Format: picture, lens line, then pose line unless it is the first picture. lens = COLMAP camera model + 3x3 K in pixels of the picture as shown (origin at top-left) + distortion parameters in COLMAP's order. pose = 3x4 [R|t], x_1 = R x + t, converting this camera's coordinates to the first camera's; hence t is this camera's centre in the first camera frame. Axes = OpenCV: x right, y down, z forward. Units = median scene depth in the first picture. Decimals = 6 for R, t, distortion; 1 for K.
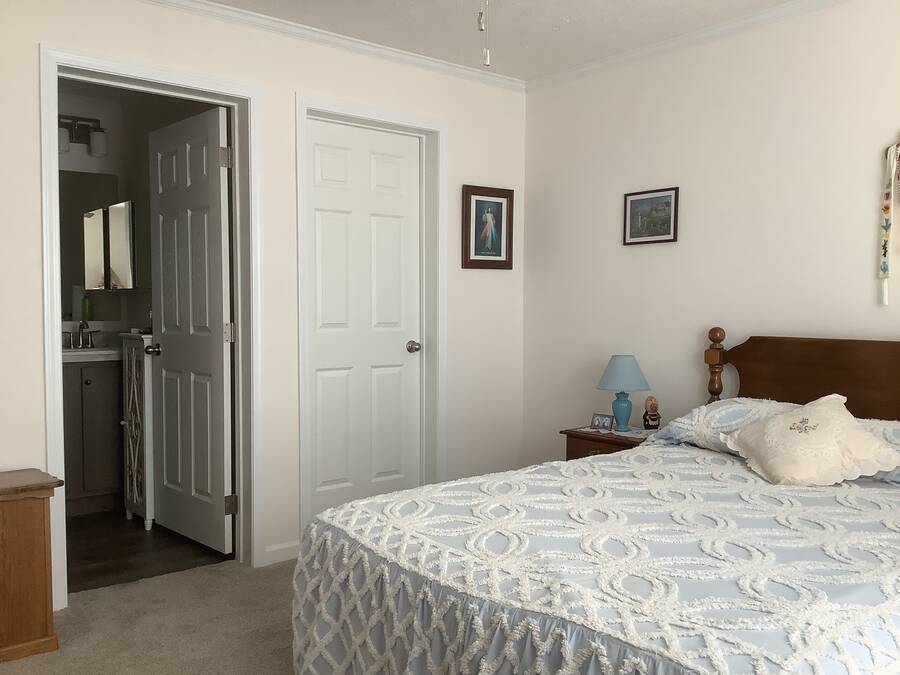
lens RADIAL K [[828.9, 0, 451.4], [0, 828.9, 340.3], [0, 0, 1]] dist [0.045559, 0.000000]
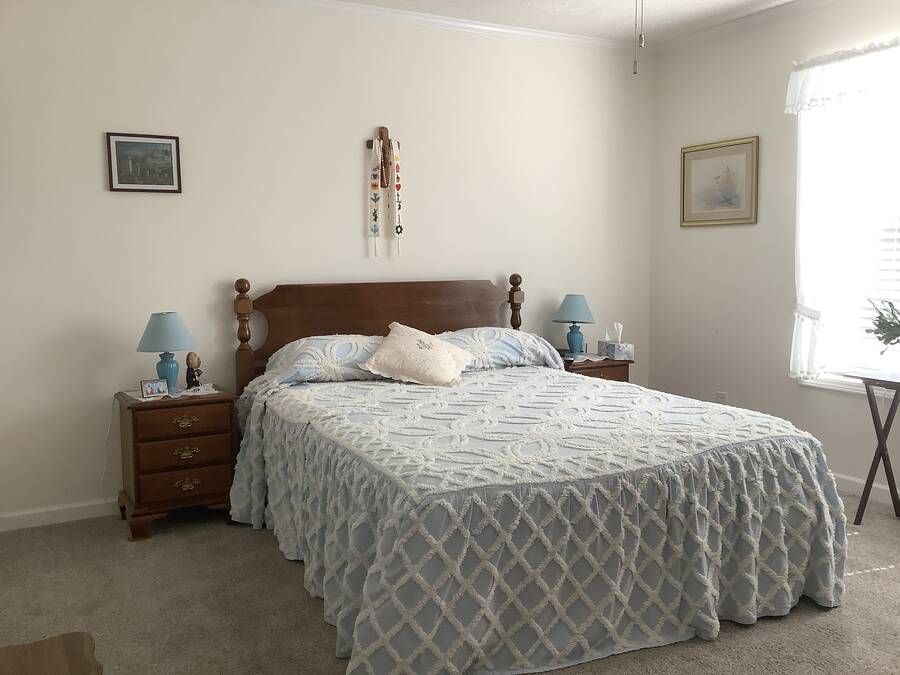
lens RADIAL K [[828.9, 0, 451.7], [0, 828.9, 335.8], [0, 0, 1]] dist [0.045559, 0.000000]
pose [[0.169004, -0.100091, 0.980520, -0.655097], [0.052854, 0.994319, 0.092389, -0.025553], [-0.984197, 0.036211, 0.173334, 0.522163]]
